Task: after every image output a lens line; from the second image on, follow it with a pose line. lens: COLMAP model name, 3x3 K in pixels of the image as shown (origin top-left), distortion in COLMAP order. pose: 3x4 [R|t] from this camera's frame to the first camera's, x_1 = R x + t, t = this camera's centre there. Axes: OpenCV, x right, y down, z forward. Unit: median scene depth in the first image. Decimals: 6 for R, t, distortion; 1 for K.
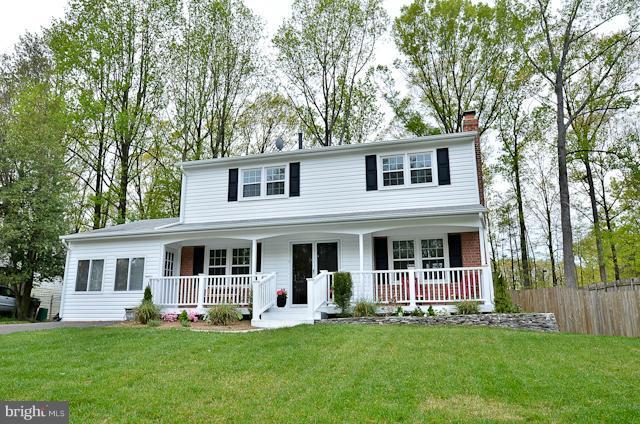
lens RADIAL K [[440.5, 0, 324.7], [0, 440.5, 212.0], [0, 0, 1]] dist [-0.007076, -0.002053]
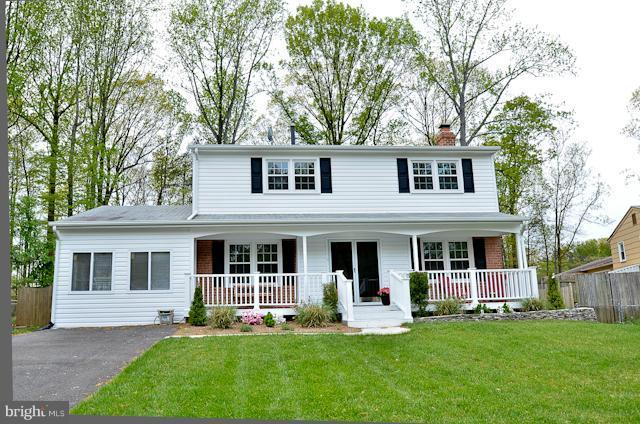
lens RADIAL K [[434.8, 0, 319.8], [0, 434.8, 215.0], [0, 0, 1]] dist [-0.008181, -0.001496]
pose [[0.942282, 0.057162, 0.329905, -0.405216], [-0.056074, 0.998344, -0.012823, 0.026786], [-0.330091, -0.006417, 0.943927, 0.105860]]
